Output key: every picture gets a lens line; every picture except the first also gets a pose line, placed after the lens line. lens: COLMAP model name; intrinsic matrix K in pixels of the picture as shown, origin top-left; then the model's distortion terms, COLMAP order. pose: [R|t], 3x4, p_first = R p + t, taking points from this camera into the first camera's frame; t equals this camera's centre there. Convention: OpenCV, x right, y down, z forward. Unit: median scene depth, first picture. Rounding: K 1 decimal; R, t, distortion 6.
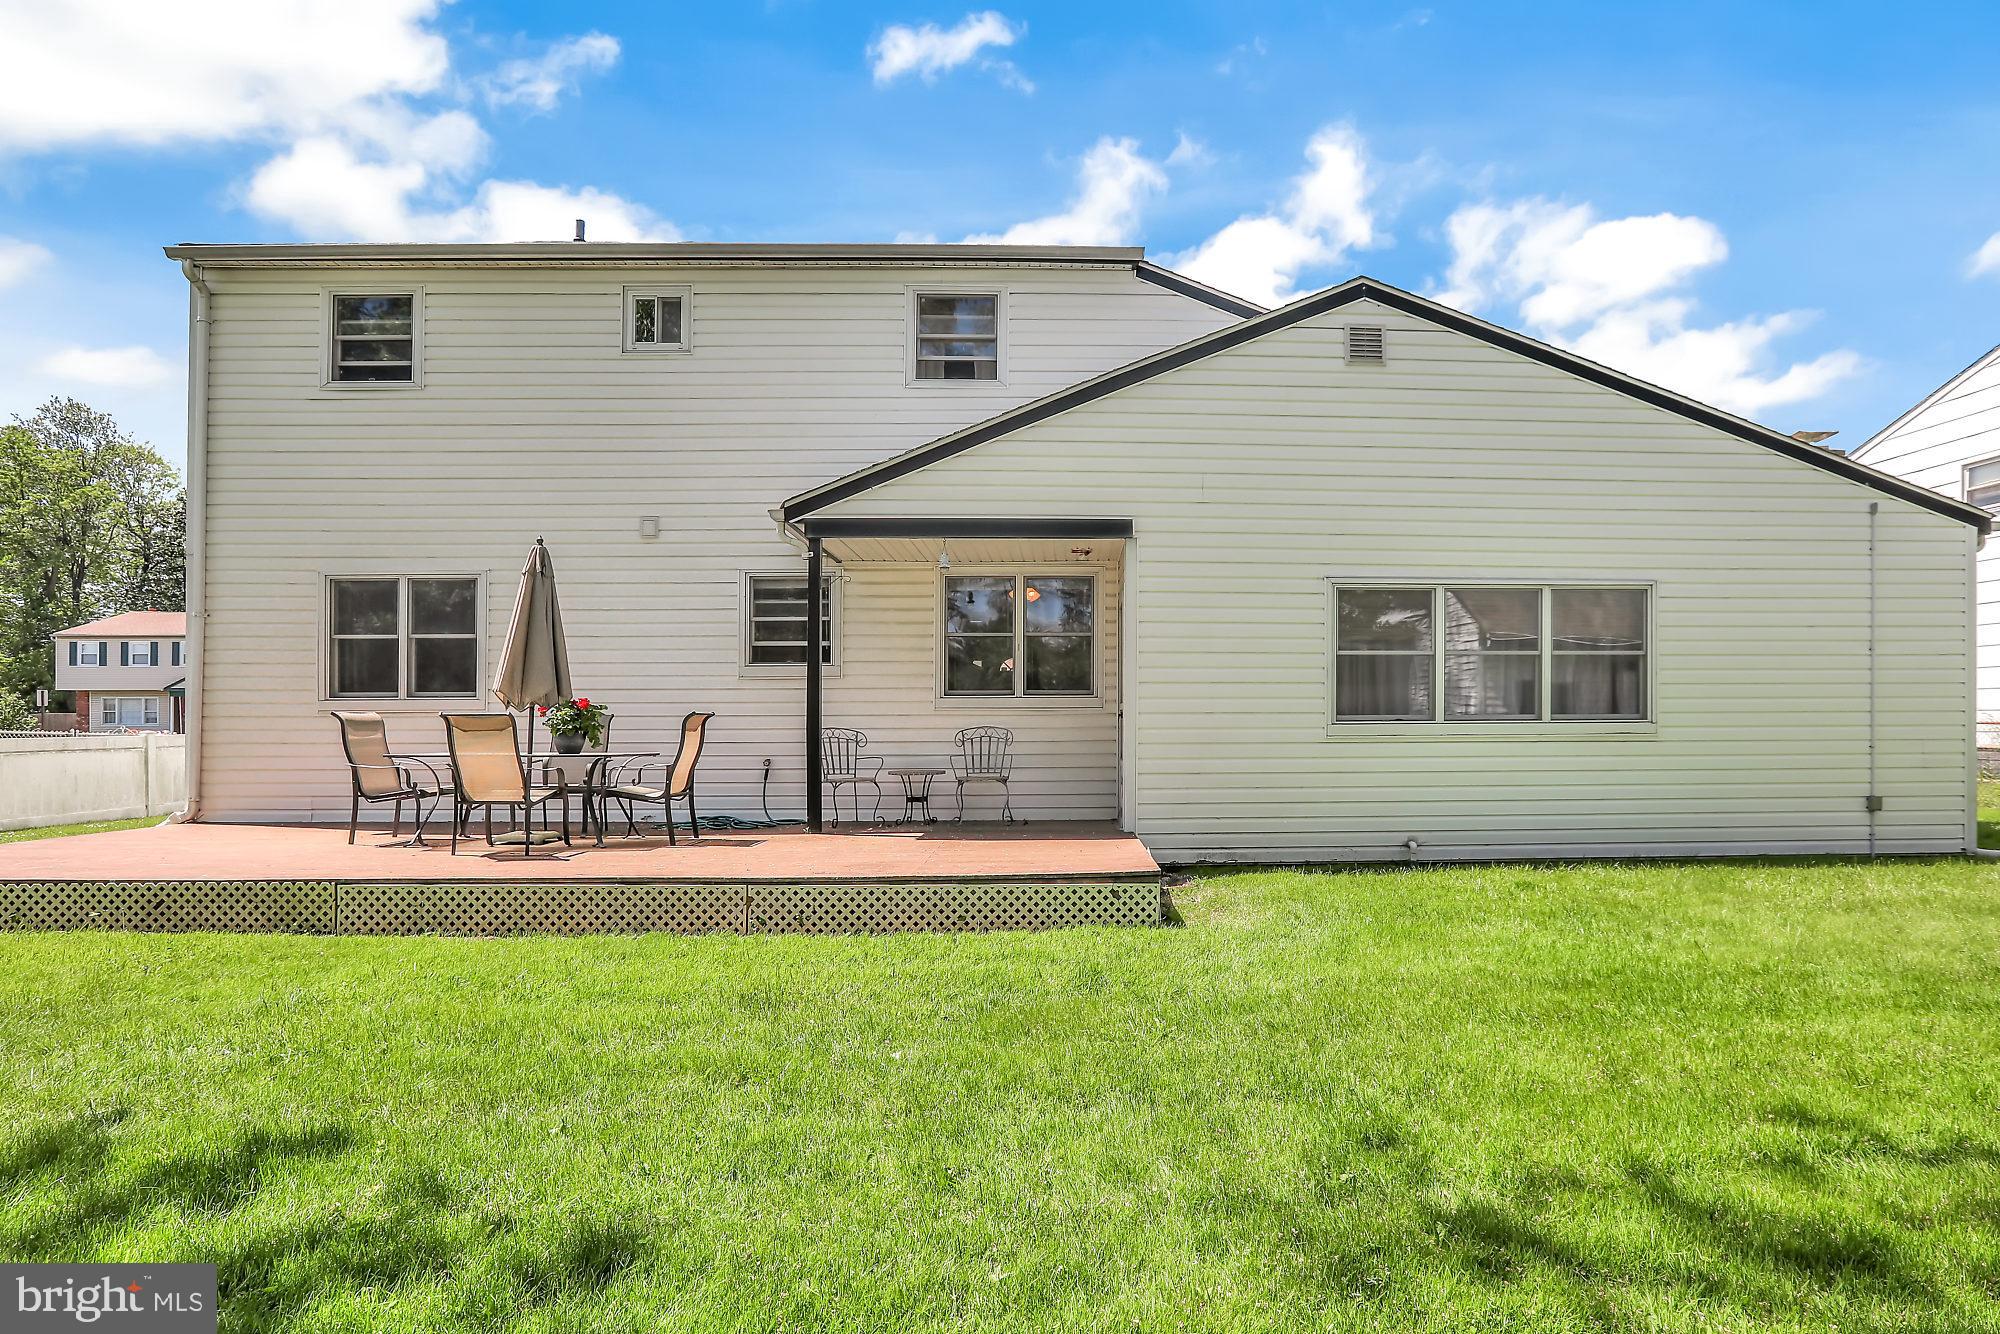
lens RADIAL K [[1000.3, 0, 997.6], [0, 1000.3, 732.2], [0, 0, 1]] dist [-0.056634, 0.020216]
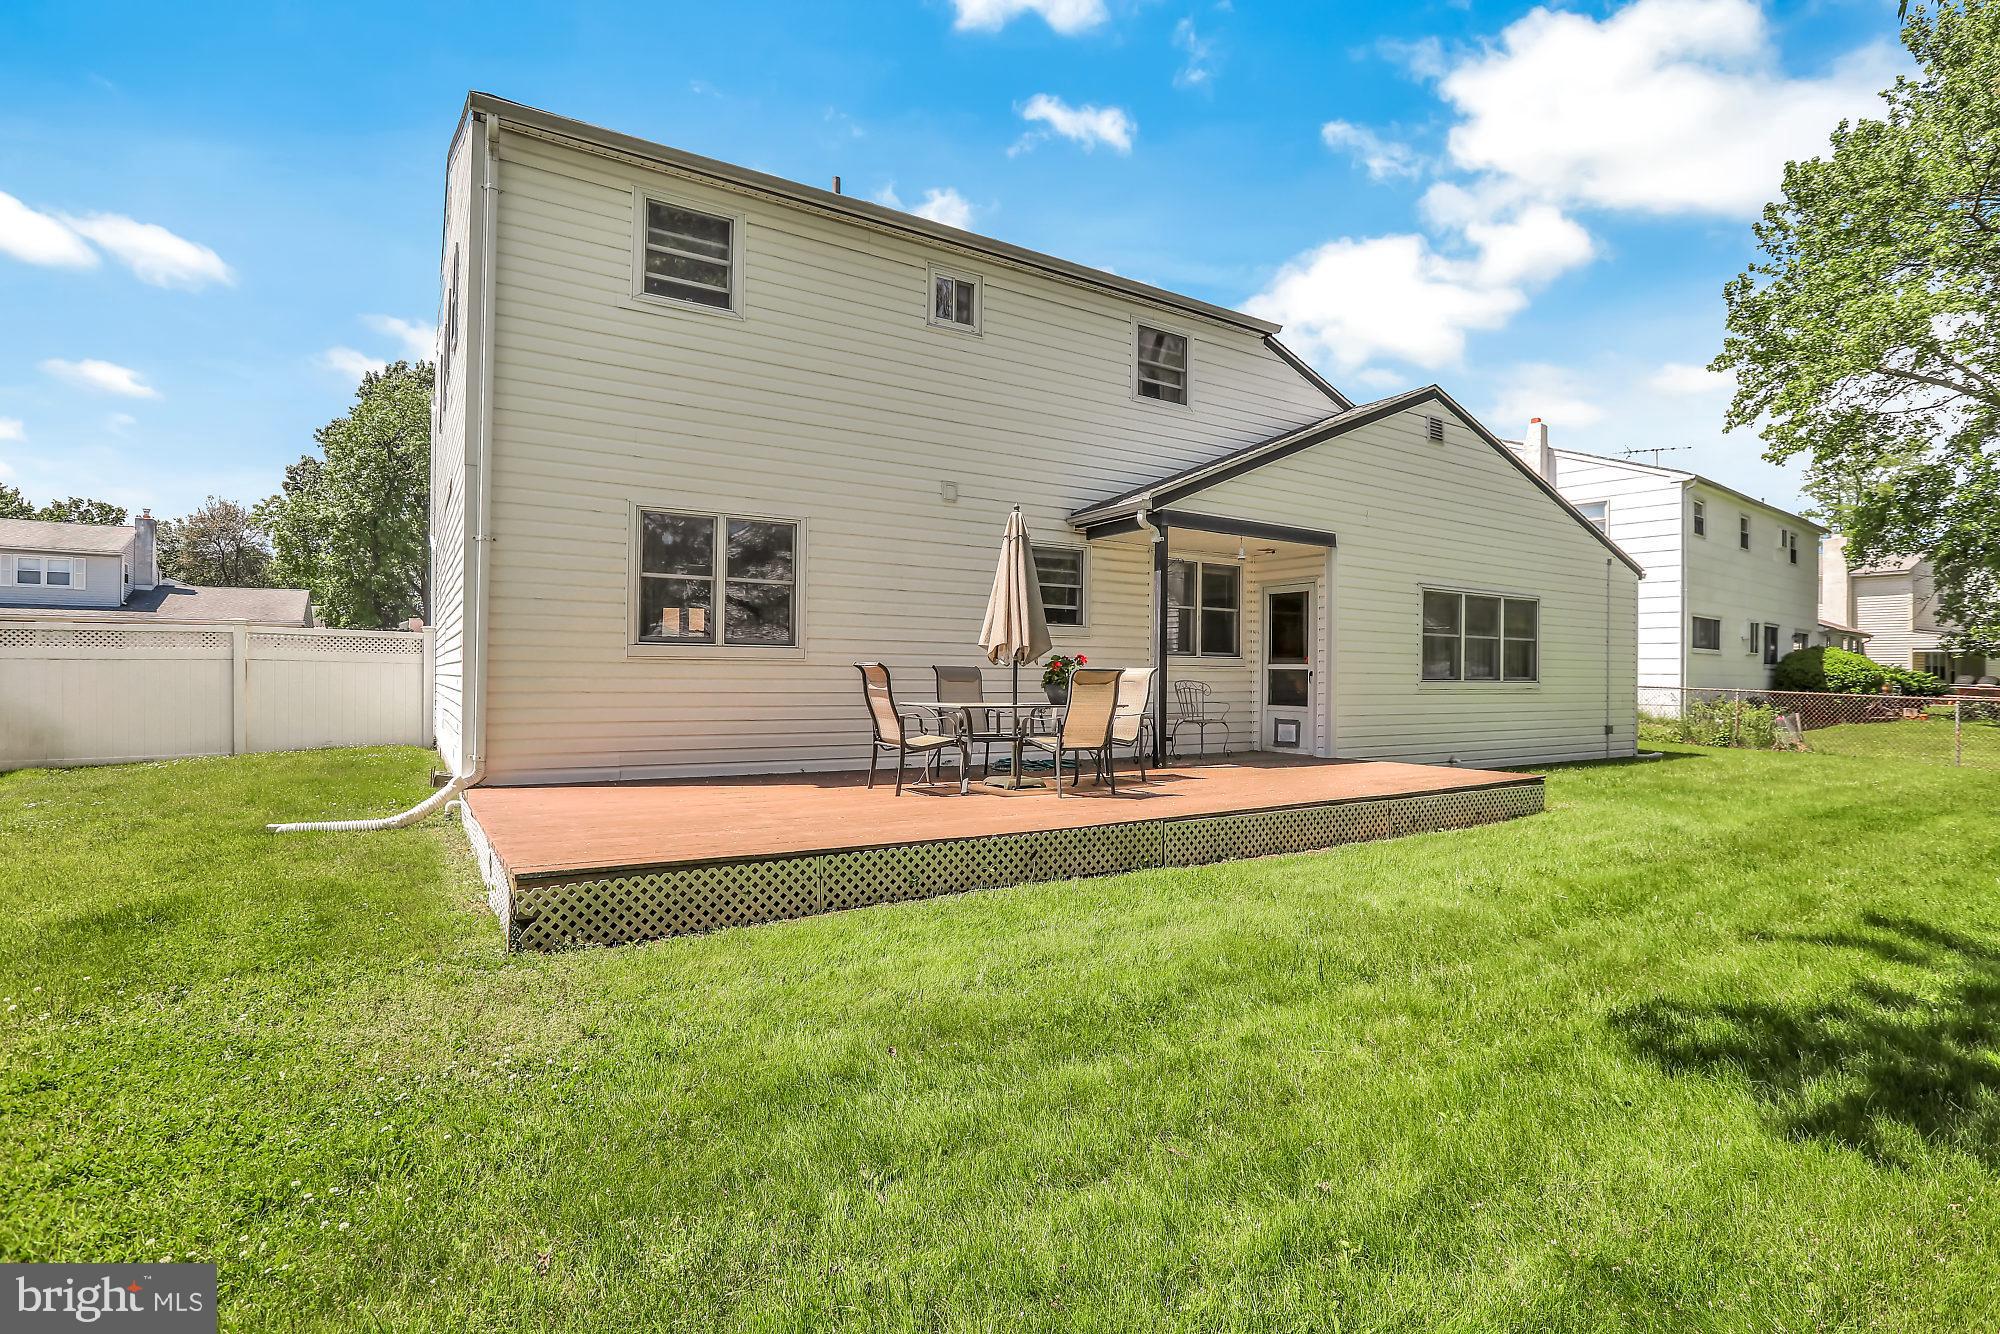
lens RADIAL K [[949.2, 0, 1000.0], [0, 949.2, 667.0], [0, 0, 1]] dist [-0.053855, 0.000129]
pose [[0.867180, 0.016725, 0.497714, -0.897622], [-0.012673, 0.999853, -0.011518, -0.006483], [-0.497833, 0.003681, 0.867265, 0.090941]]
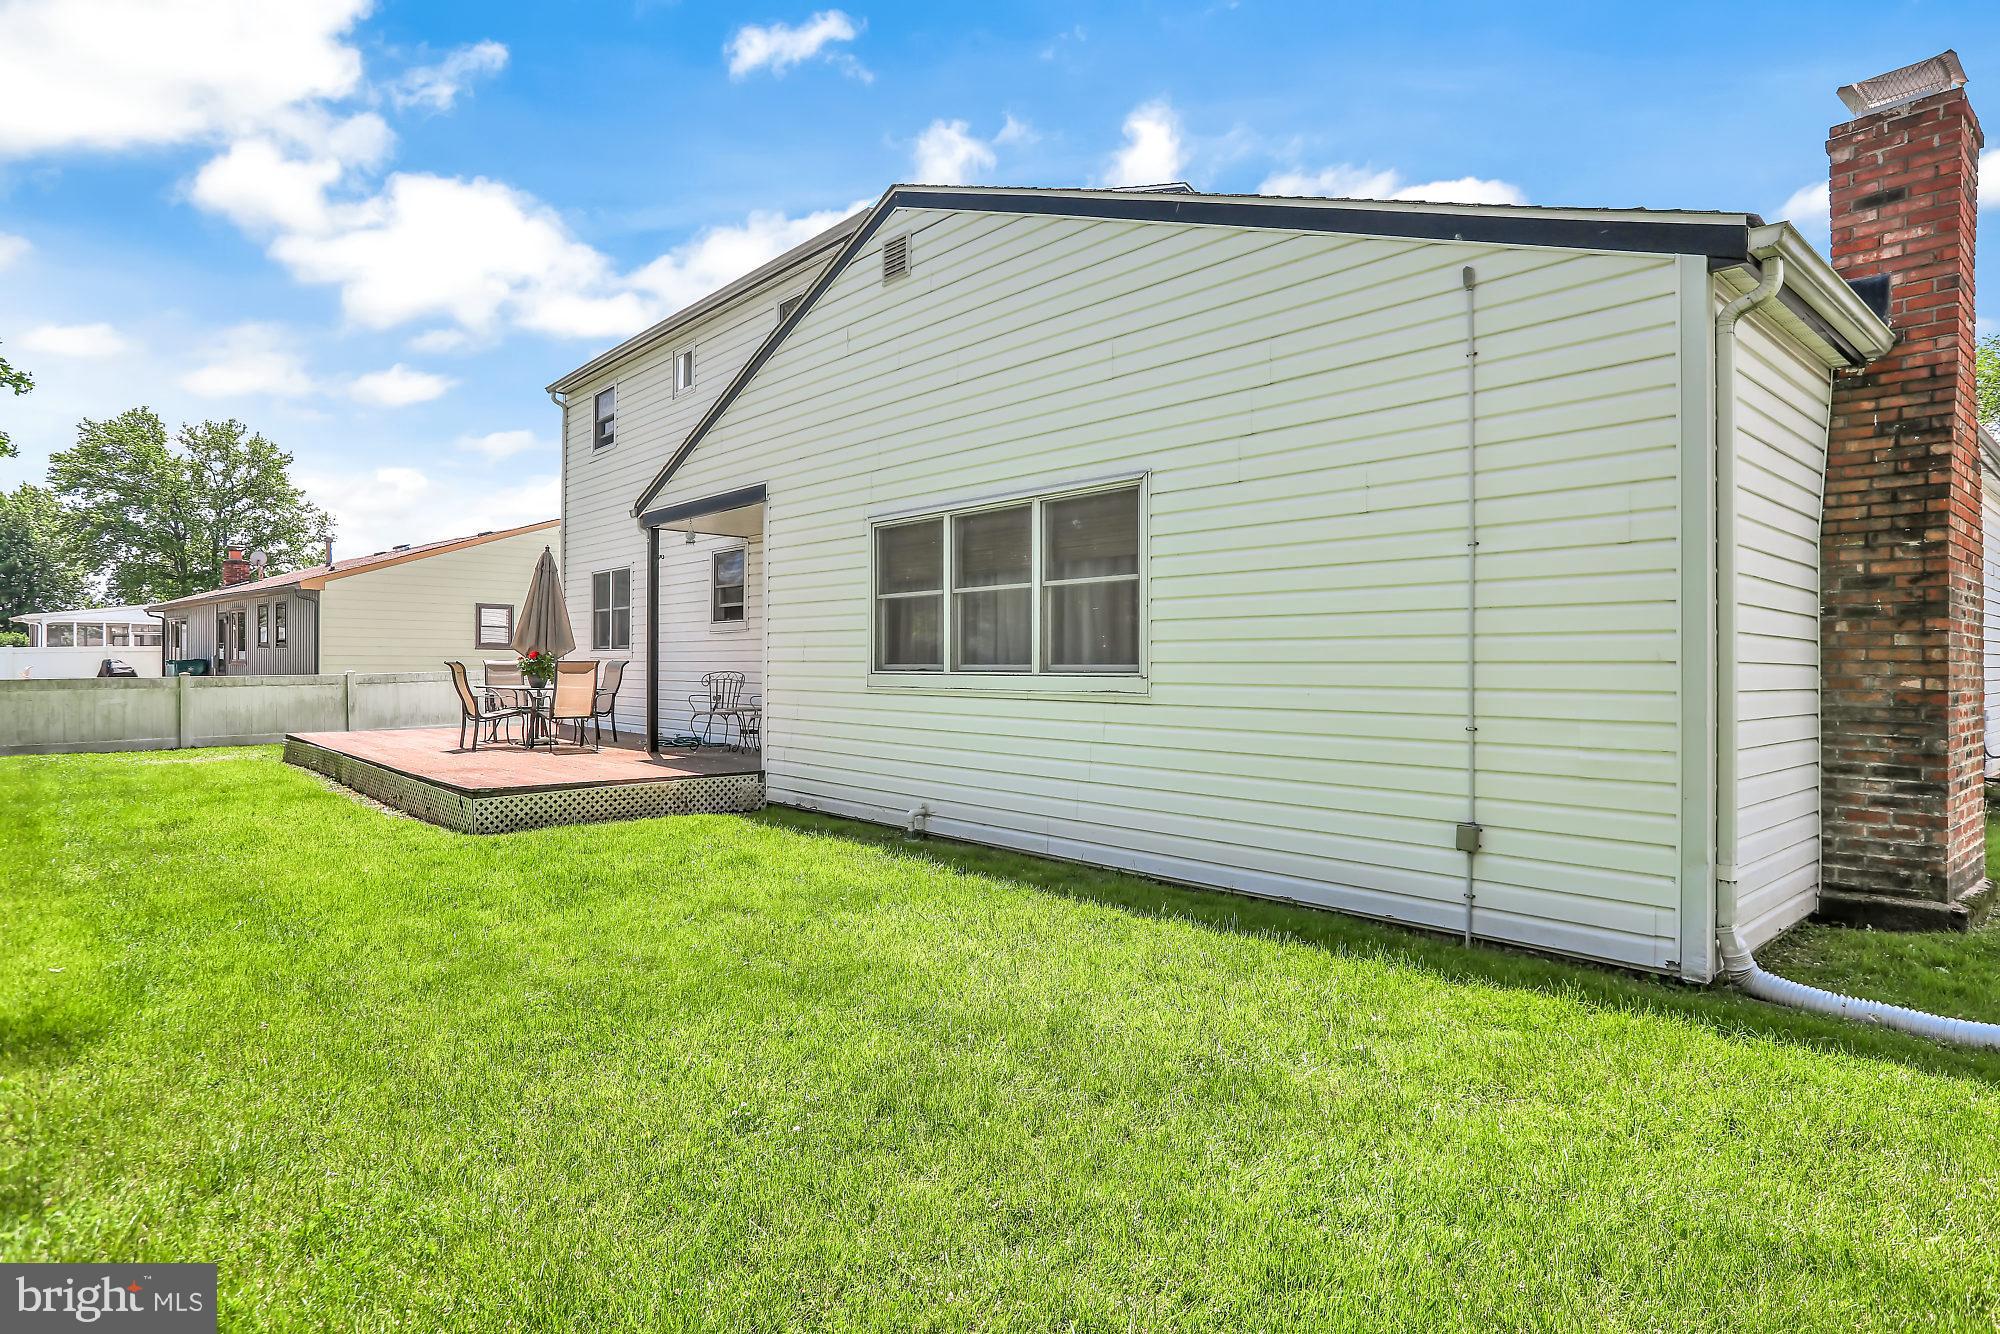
lens RADIAL K [[1095.3, 0, 1000.0], [0, 1095.3, 667.0], [0, 0, 1]] dist [-0.051879, -0.000068]
pose [[0.633290, 0.008045, -0.773873, 1.198127], [-0.006855, 0.999965, 0.004786, -0.019996], [0.773884, 0.002274, 0.633323, 0.430676]]
